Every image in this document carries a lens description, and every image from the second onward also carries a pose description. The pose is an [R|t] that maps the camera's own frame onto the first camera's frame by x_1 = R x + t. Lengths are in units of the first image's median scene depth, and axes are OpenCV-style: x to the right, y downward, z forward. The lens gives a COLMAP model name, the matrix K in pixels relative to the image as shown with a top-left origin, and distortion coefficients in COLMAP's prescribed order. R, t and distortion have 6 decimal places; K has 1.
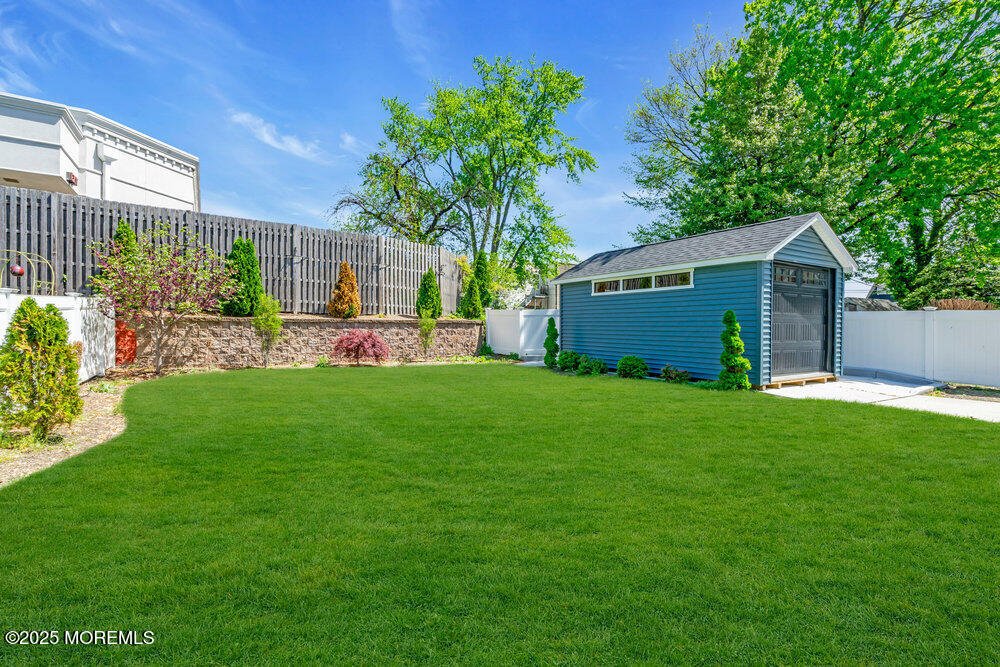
lens RADIAL K [[468.0, 0, 500.0], [0, 468.0, 333.5], [0, 0, 1]] dist [0.001884, 0.000691]
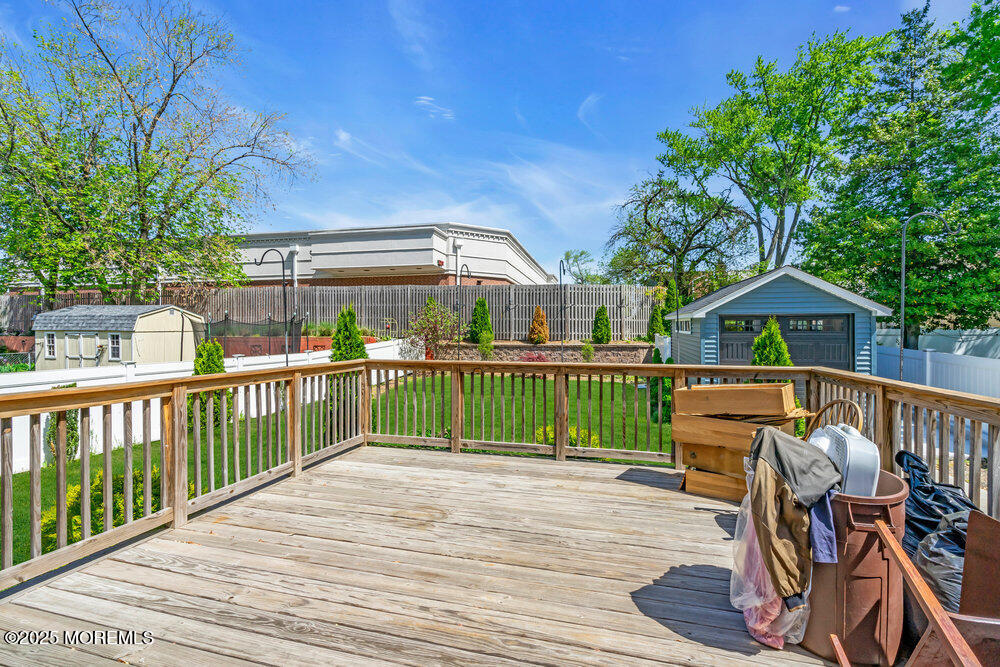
lens RADIAL K [[468.0, 0, 500.0], [0, 468.0, 333.5], [0, 0, 1]] dist [0.001884, 0.000691]
pose [[0.709916, 0.005874, -0.704262, 0.594801], [0.000065, 0.999965, 0.008406, -0.072660], [0.704287, -0.006013, 0.709890, -0.155056]]
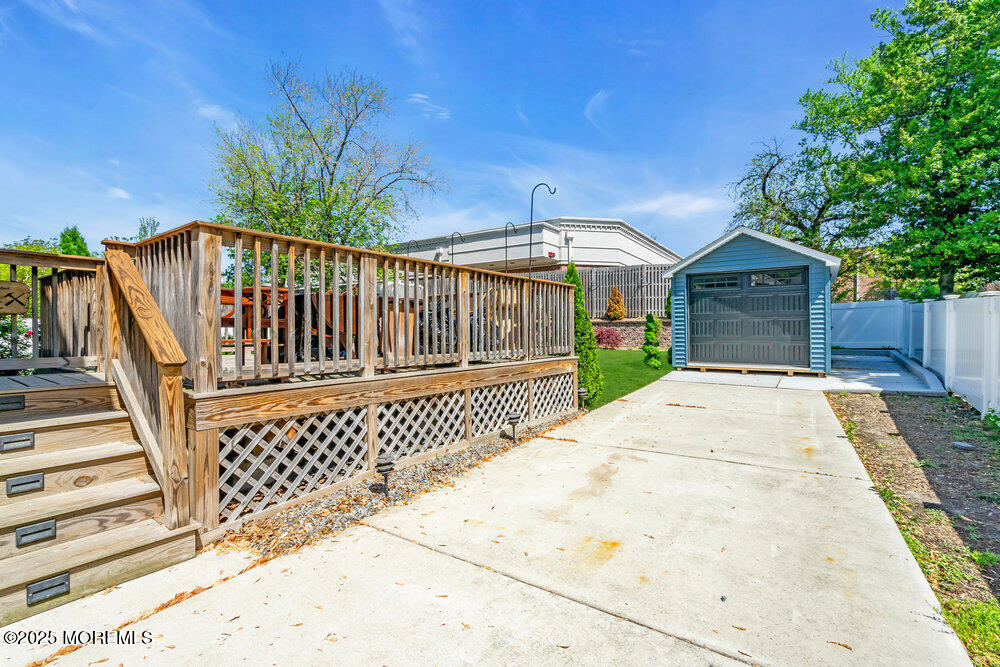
lens RADIAL K [[462.7, 0, 498.8], [0, 462.7, 338.7], [0, 0, 1]] dist [0.002836, 0.000453]
pose [[0.394221, 0.016598, -0.918866, 0.931379], [0.005049, 0.999783, 0.020226, -0.003366], [0.919002, -0.012613, 0.394052, -0.016404]]
